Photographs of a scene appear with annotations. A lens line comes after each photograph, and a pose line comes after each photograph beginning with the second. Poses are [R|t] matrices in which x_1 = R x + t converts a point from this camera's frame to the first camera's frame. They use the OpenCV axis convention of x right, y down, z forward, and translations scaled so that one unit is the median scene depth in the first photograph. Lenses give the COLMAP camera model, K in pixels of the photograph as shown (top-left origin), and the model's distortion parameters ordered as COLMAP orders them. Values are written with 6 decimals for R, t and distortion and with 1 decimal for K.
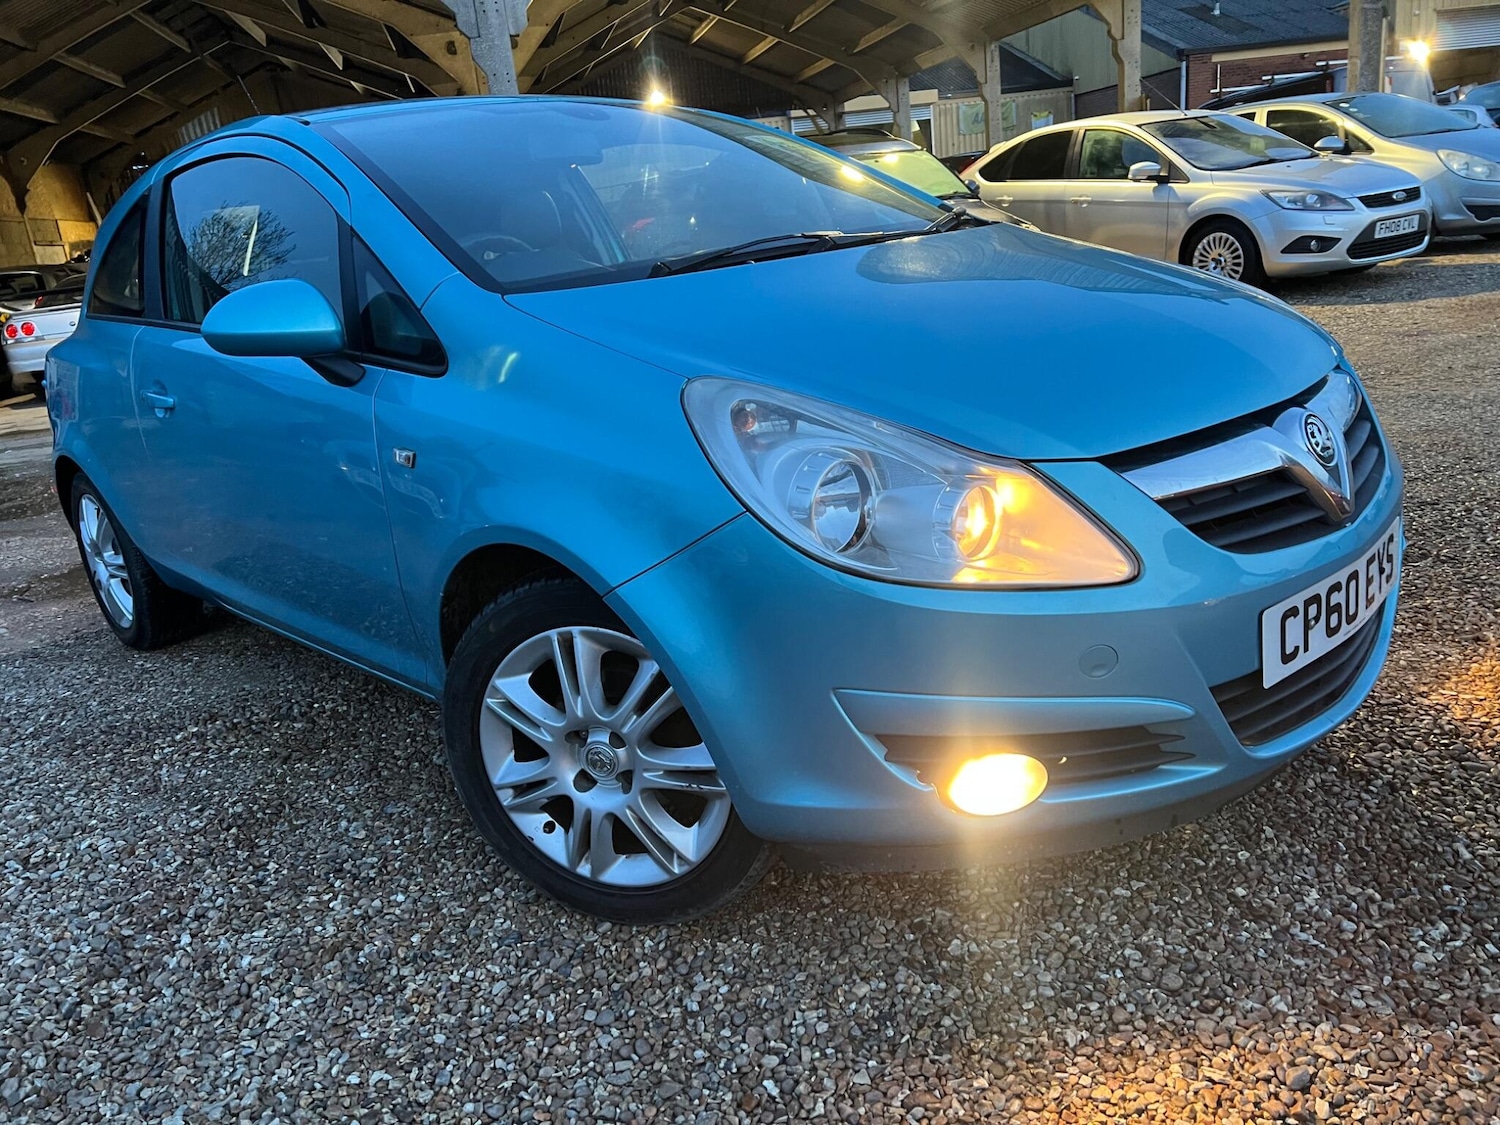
lens RADIAL K [[1097.2, 0, 741.5], [0, 1097.2, 565.7], [0, 0, 1]] dist [0.054675, -0.057927]
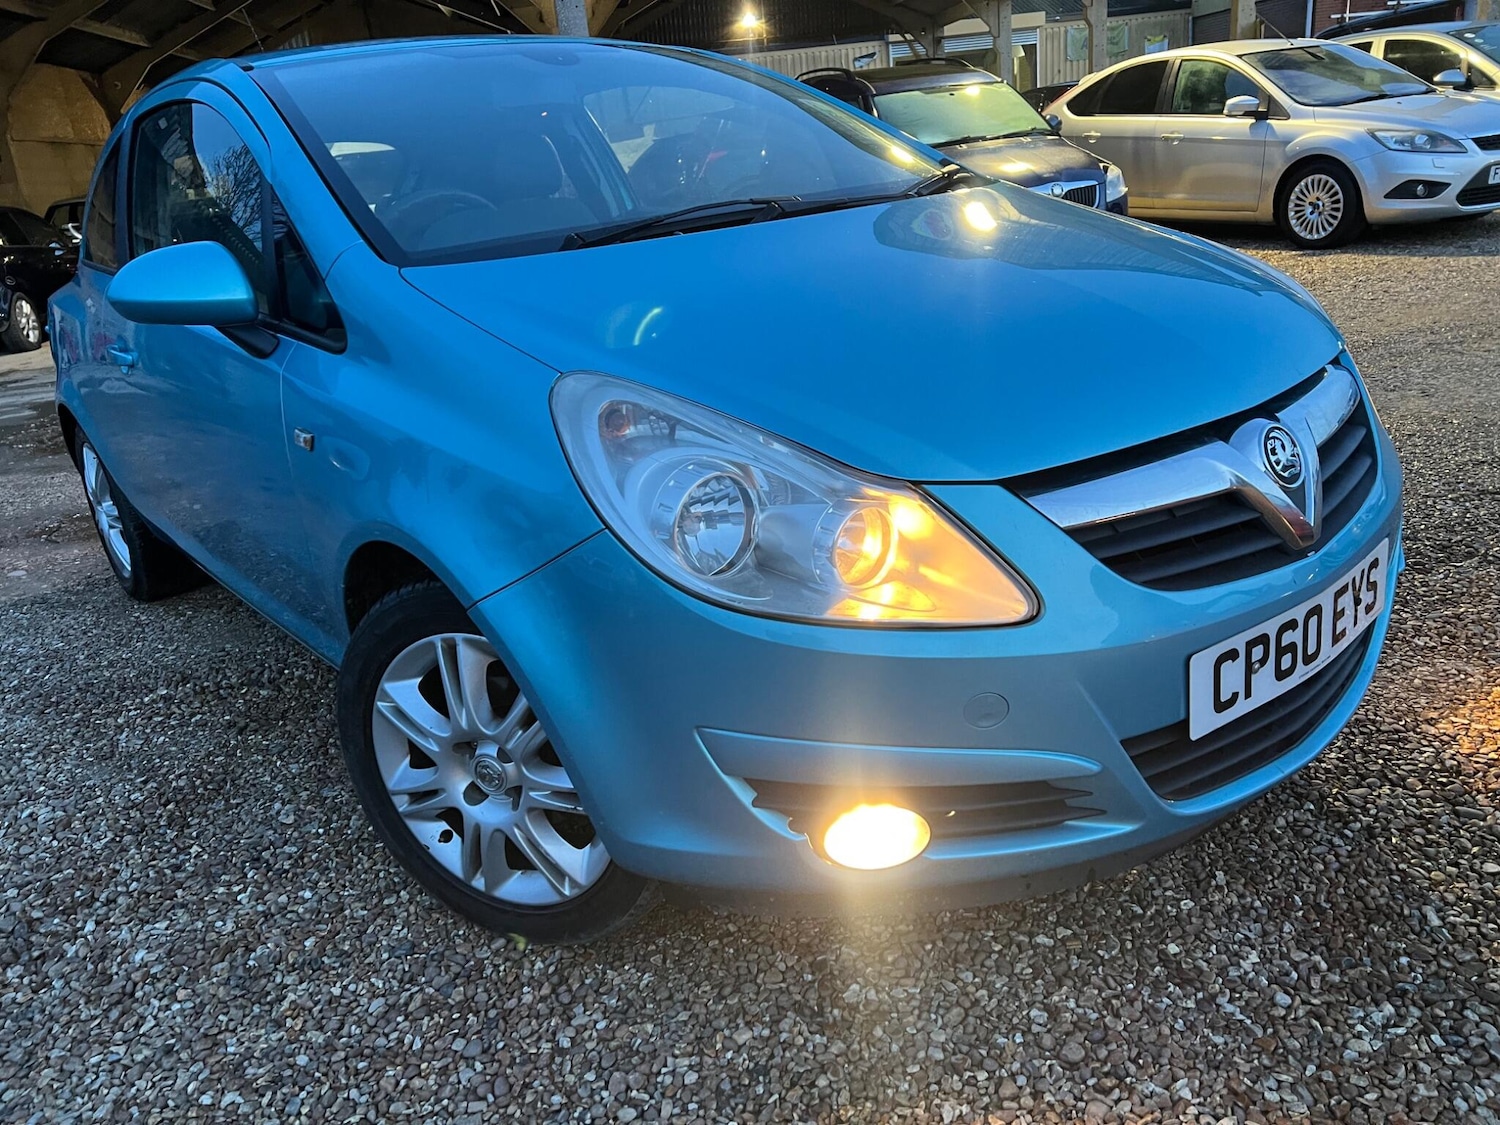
lens RADIAL K [[1097.2, 0, 759.3], [0, 1097.2, 569.7], [0, 0, 1]] dist [0.054675, -0.057927]
pose [[0.997422, 0.033490, -0.063461, 0.151788], [-0.029562, 0.997647, 0.061852, -0.060321], [0.065384, -0.059817, 0.996066, 0.086073]]
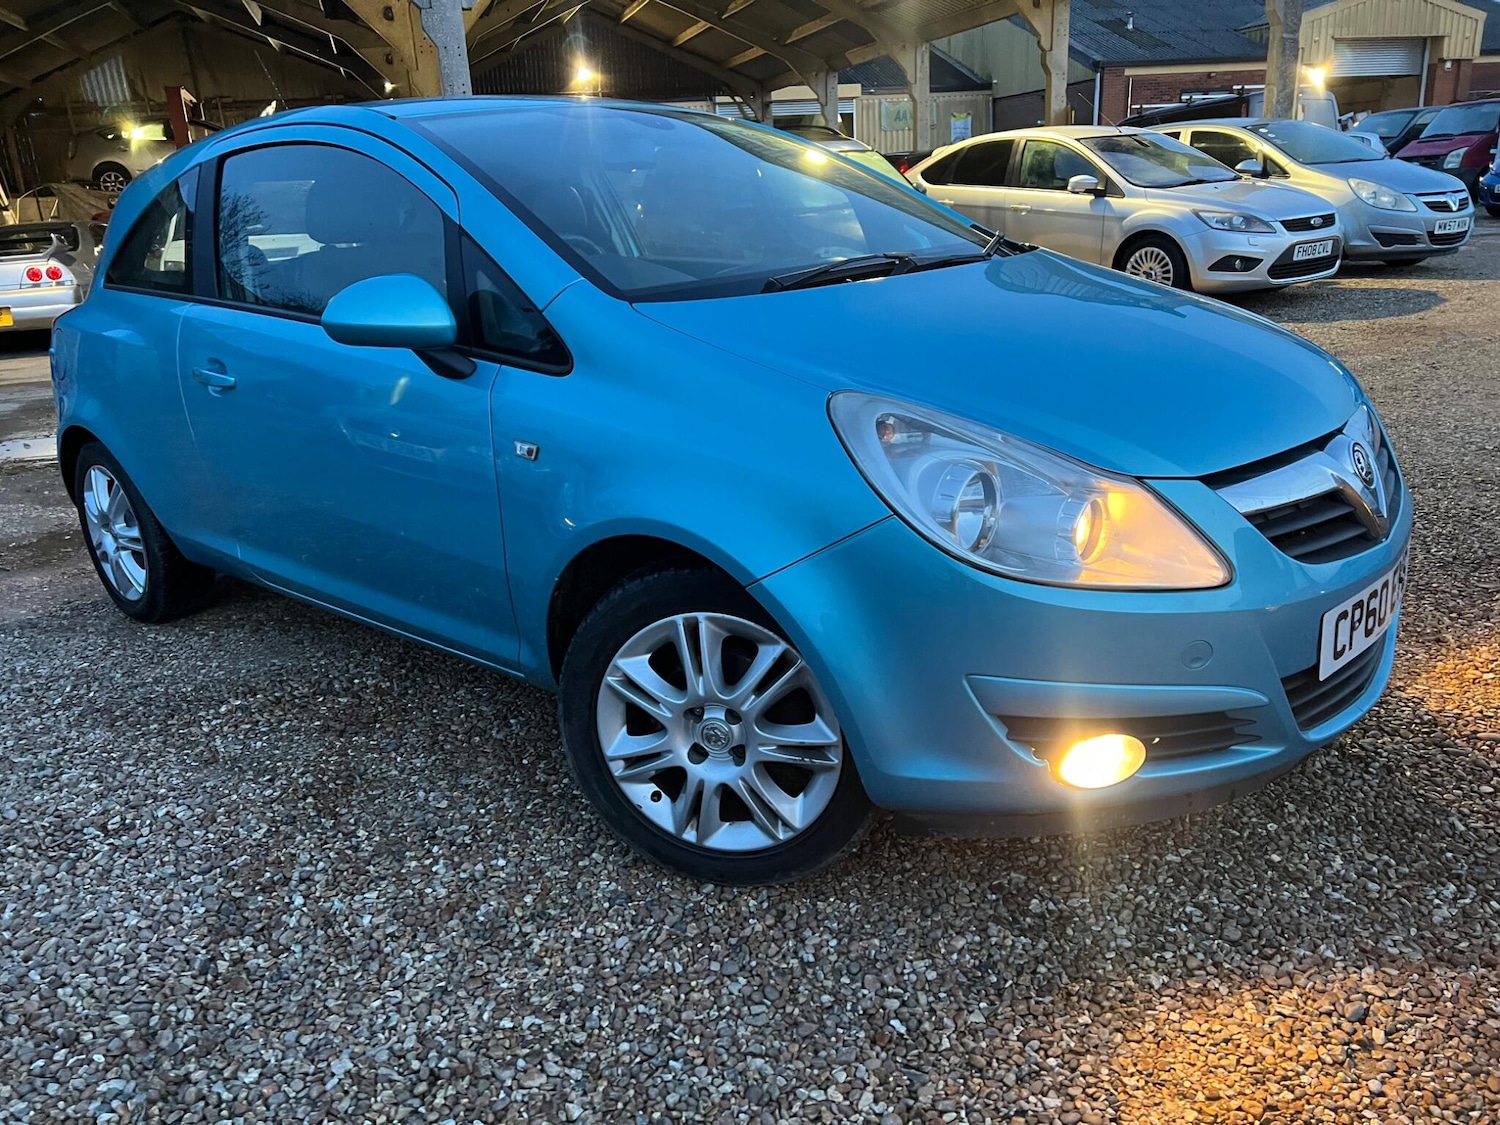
lens RADIAL K [[1097.2, 0, 737.6], [0, 1097.2, 566.7], [0, 0, 1]] dist [0.054675, -0.057927]
pose [[0.995930, 0.026357, 0.086187, -0.199676], [-0.027631, 0.999525, 0.013626, -0.005791], [-0.085787, -0.015952, 0.996186, -0.081832]]
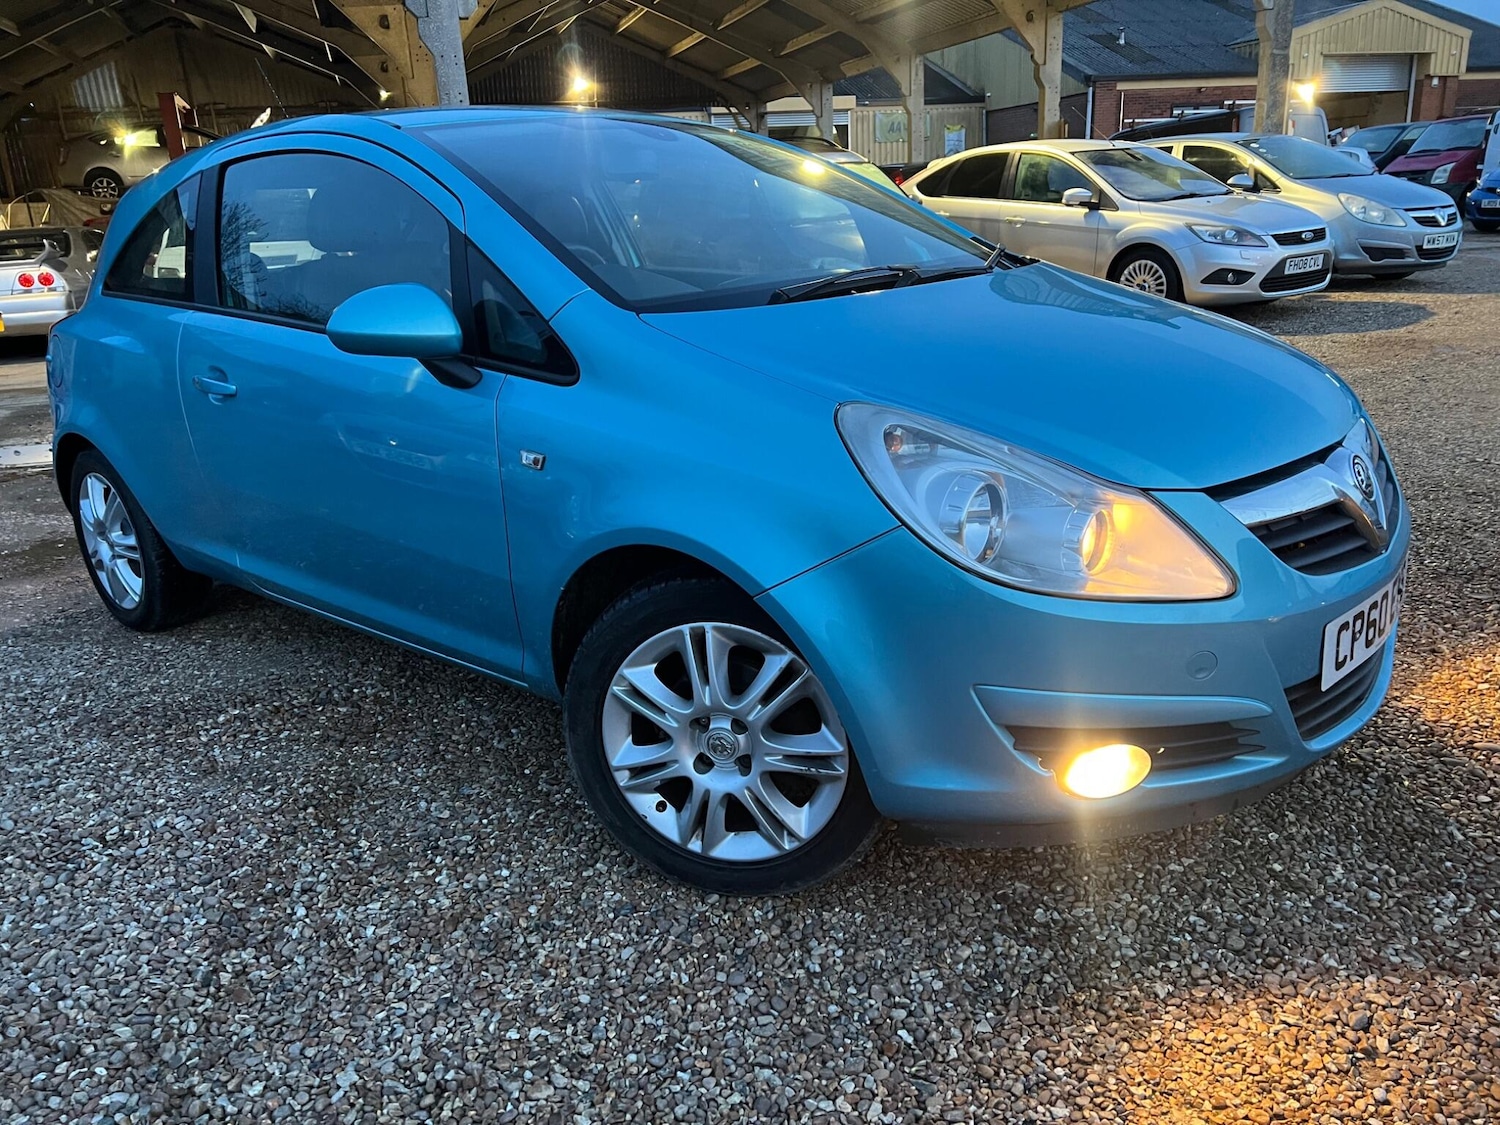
lens RADIAL K [[1097.2, 0, 745.7], [0, 1097.2, 567.3], [0, 0, 1]] dist [0.054675, -0.057927]
pose [[0.994607, 0.029304, 0.099490, -0.212629], [-0.030010, 0.999534, 0.005604, -0.006361], [-0.099279, -0.008560, 0.995023, -0.082893]]
